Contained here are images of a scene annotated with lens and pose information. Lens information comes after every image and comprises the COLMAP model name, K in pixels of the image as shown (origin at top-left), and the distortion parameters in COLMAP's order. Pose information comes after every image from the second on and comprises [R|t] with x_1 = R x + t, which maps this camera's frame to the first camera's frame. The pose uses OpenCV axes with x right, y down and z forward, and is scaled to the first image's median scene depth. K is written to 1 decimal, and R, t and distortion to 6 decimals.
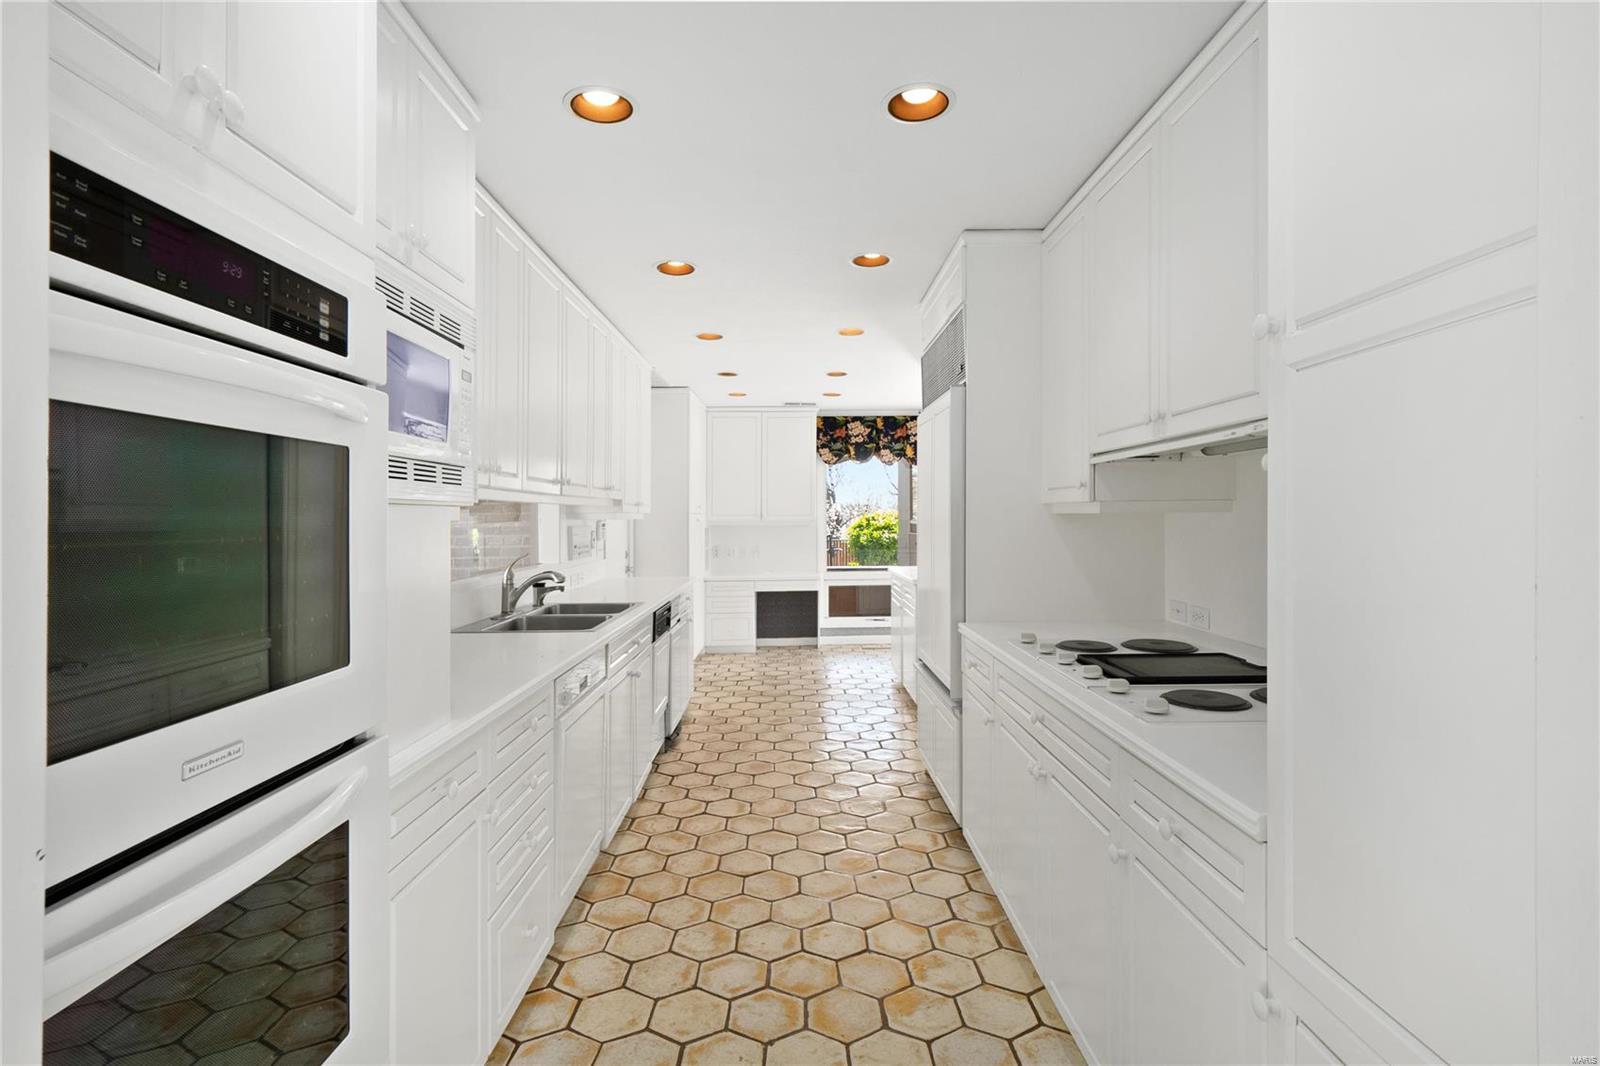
lens RADIAL K [[760.9, 0, 798.3], [0, 760.9, 500.2], [0, 0, 1]] dist [0.001098, -0.000360]
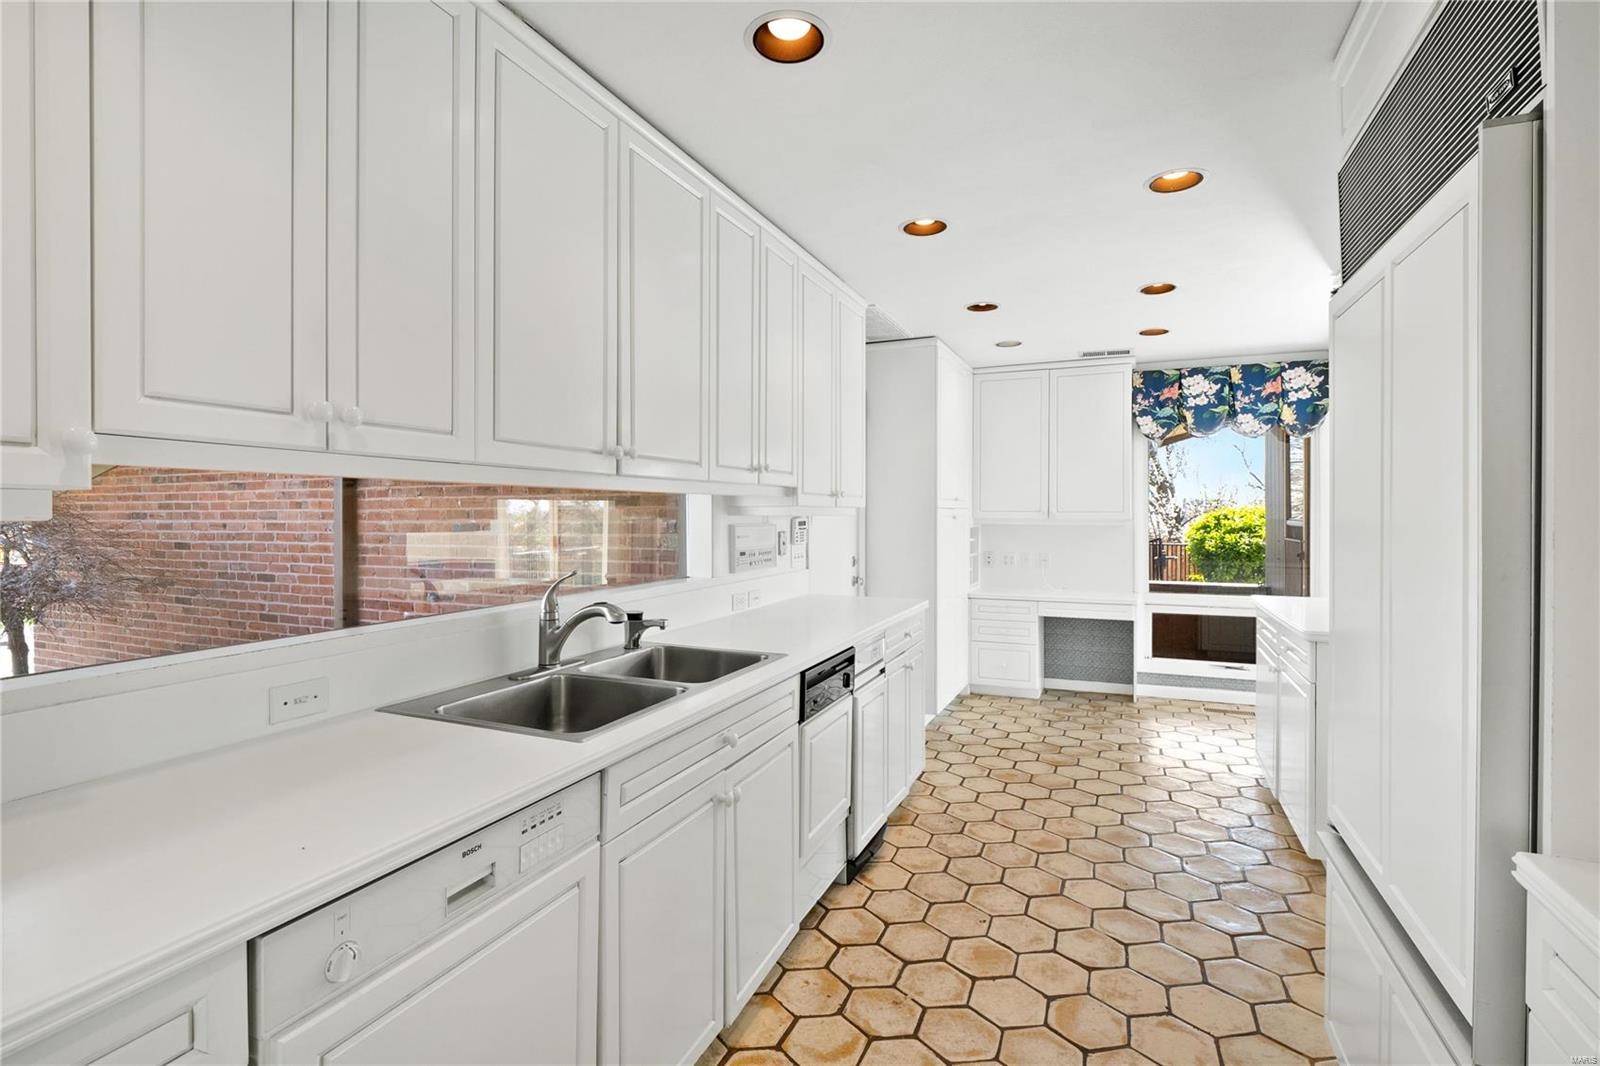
lens RADIAL K [[760.9, 0, 798.3], [0, 760.9, 500.2], [0, 0, 1]] dist [0.001098, -0.000360]
pose [[0.915013, 0.001128, -0.403423, 0.025457], [0.001469, 0.999980, 0.006128, 0.004274], [0.403422, -0.006200, 0.914993, 0.234917]]
